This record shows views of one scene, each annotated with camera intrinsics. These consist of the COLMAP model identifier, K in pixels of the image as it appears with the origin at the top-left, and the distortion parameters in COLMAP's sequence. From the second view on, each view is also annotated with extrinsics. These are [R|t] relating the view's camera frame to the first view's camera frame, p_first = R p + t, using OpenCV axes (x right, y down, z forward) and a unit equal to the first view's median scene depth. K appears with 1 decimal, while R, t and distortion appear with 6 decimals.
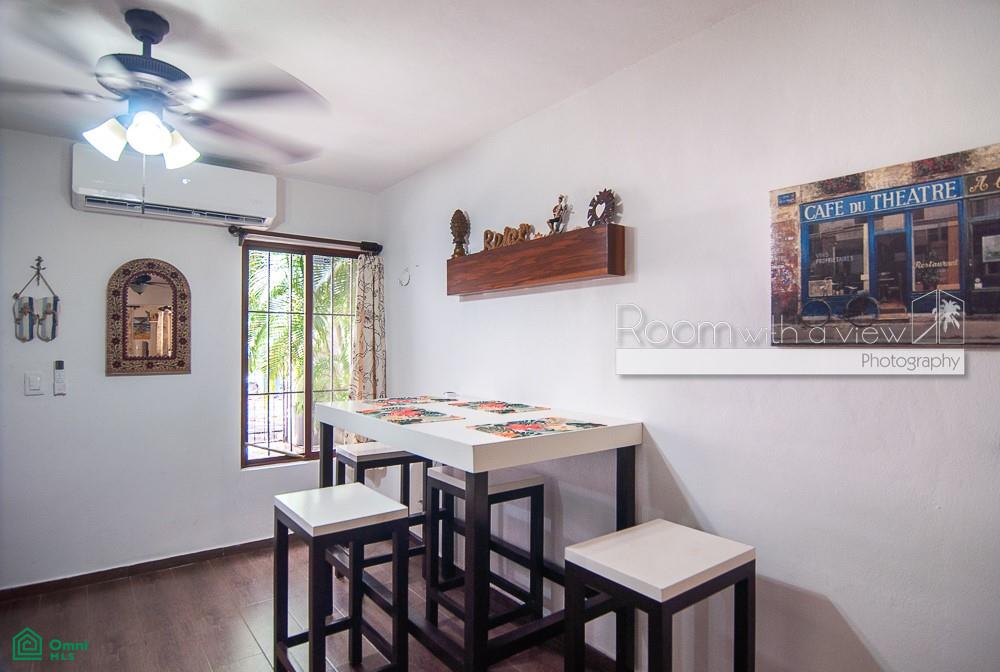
lens RADIAL K [[551.7, 0, 500.0], [0, 551.7, 336.0], [0, 0, 1]] dist [-0.000843, -0.000513]
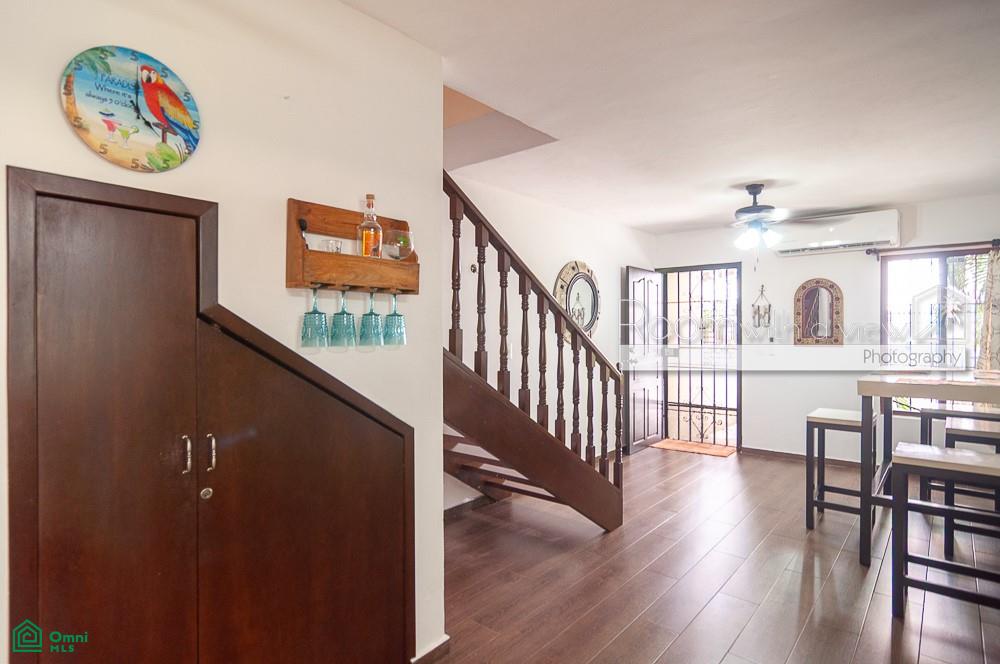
lens RADIAL K [[531.4, 0, 500.9], [0, 531.4, 336.0], [0, 0, 1]] dist [0.000667, -0.000318]
pose [[0.216981, 0.008153, -0.976142, 0.694212], [0.014755, 0.999823, 0.011631, 0.003521], [0.976064, -0.016926, 0.216822, -0.281164]]
